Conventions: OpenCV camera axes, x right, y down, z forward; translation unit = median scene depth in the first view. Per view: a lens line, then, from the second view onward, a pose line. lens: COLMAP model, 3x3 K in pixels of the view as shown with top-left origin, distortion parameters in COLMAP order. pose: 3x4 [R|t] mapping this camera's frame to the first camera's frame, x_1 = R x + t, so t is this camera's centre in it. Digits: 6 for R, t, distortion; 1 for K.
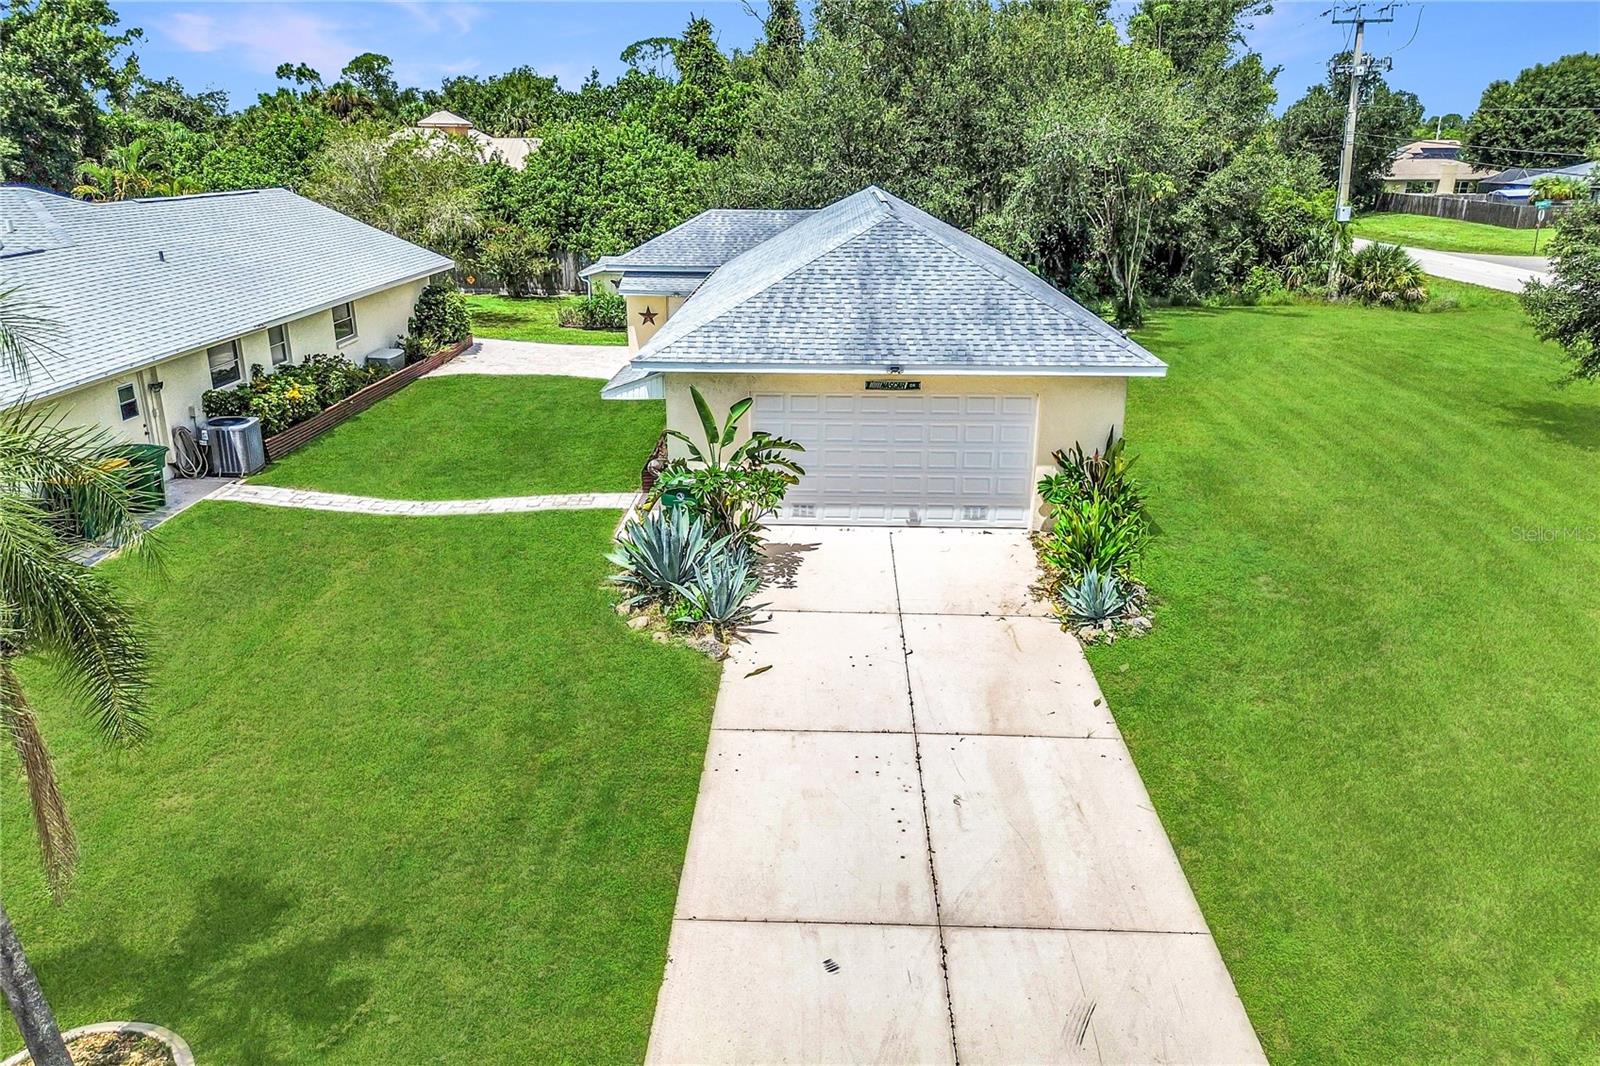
lens RADIAL K [[1154.8, 0, 800.0], [0, 1154.8, 533.0], [0, 0, 1]] dist [0.072627, -0.038099]
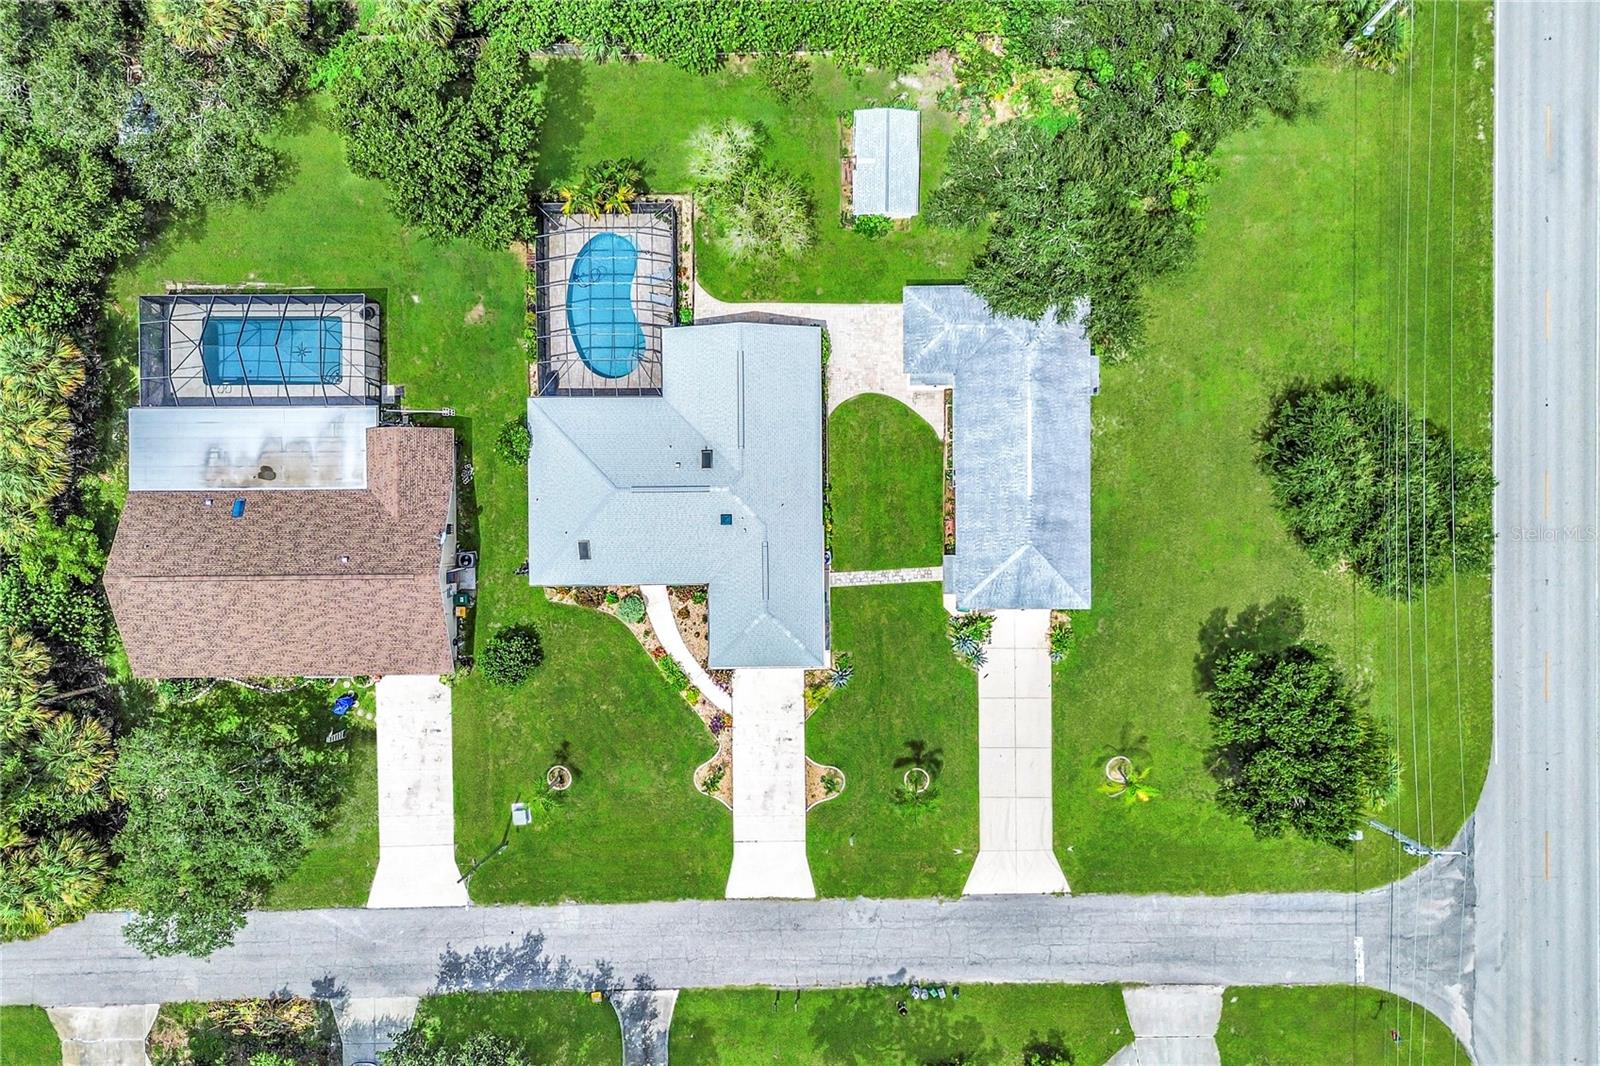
lens RADIAL K [[1154.8, 0, 800.0], [0, 1154.8, 533.0], [0, 0, 1]] dist [0.072627, -0.038099]
pose [[0.999306, -0.037253, -0.000671, -0.641453], [0.012529, 0.319027, 0.947663, -3.825651], [-0.035089, -0.947013, 0.319272, -0.004071]]
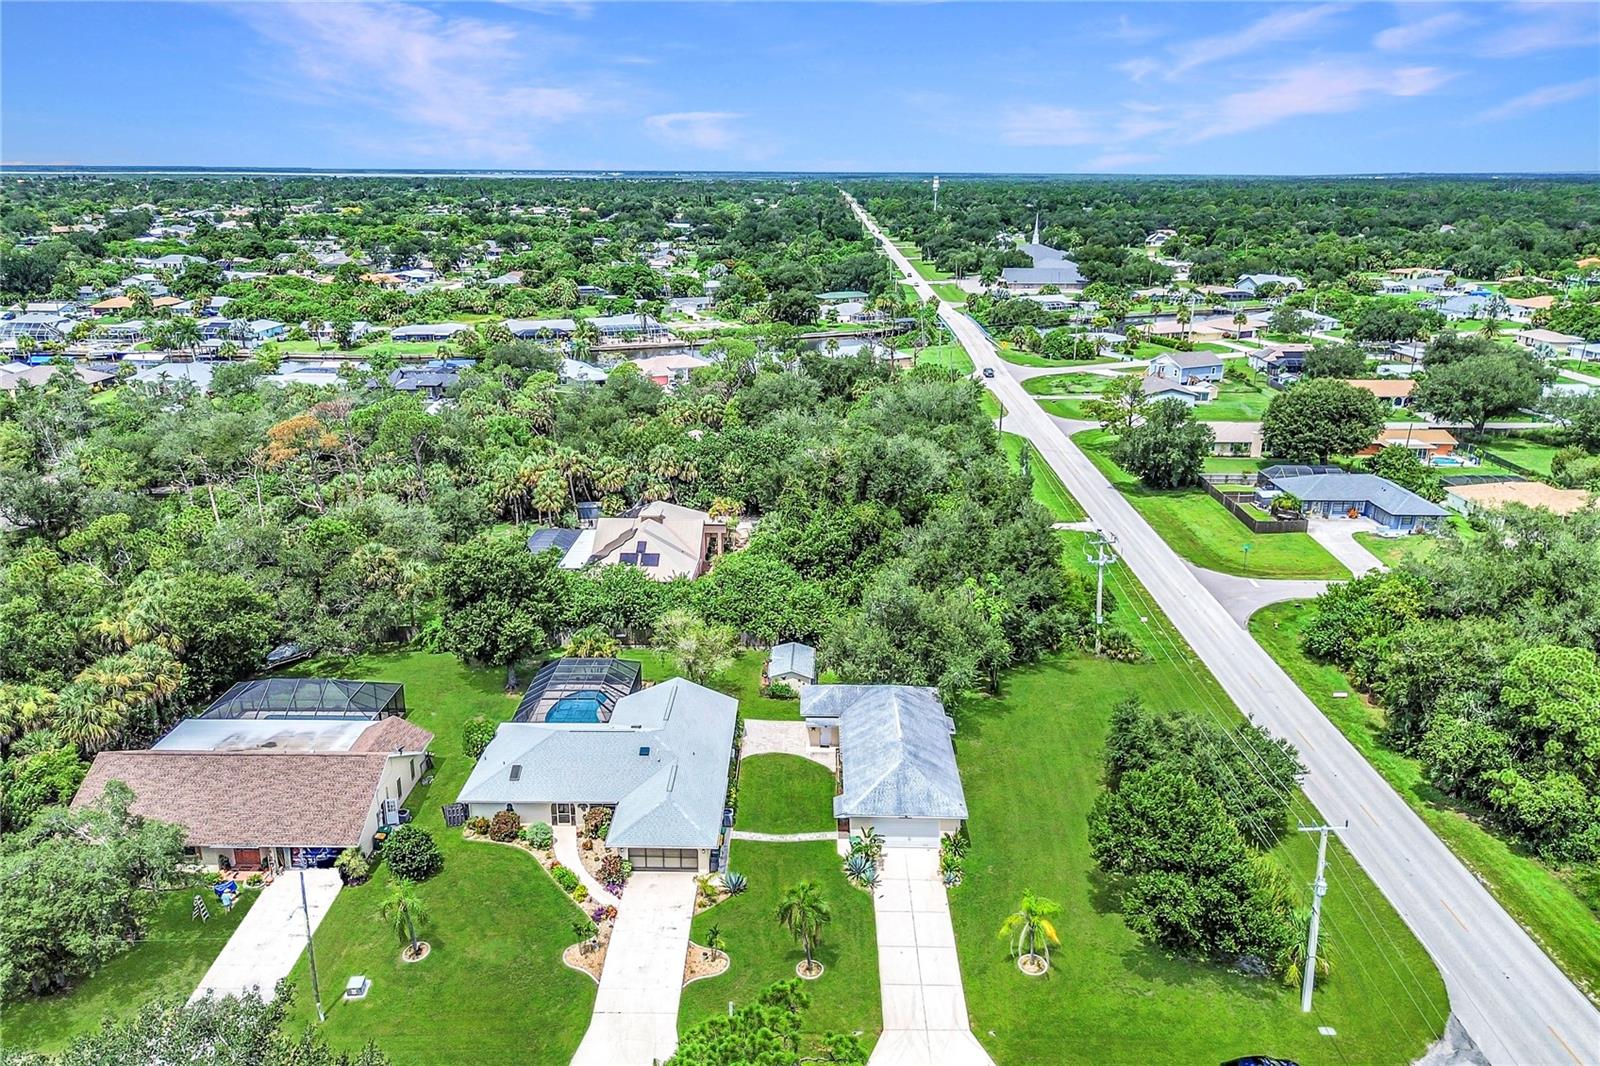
lens RADIAL K [[1154.8, 0, 800.0], [0, 1154.8, 533.0], [0, 0, 1]] dist [0.072627, -0.038099]
pose [[0.999912, -0.004736, 0.012424, -0.343324], [0.004991, 0.999776, -0.020568, -1.052799], [-0.012324, 0.020628, 0.999711, -3.165644]]
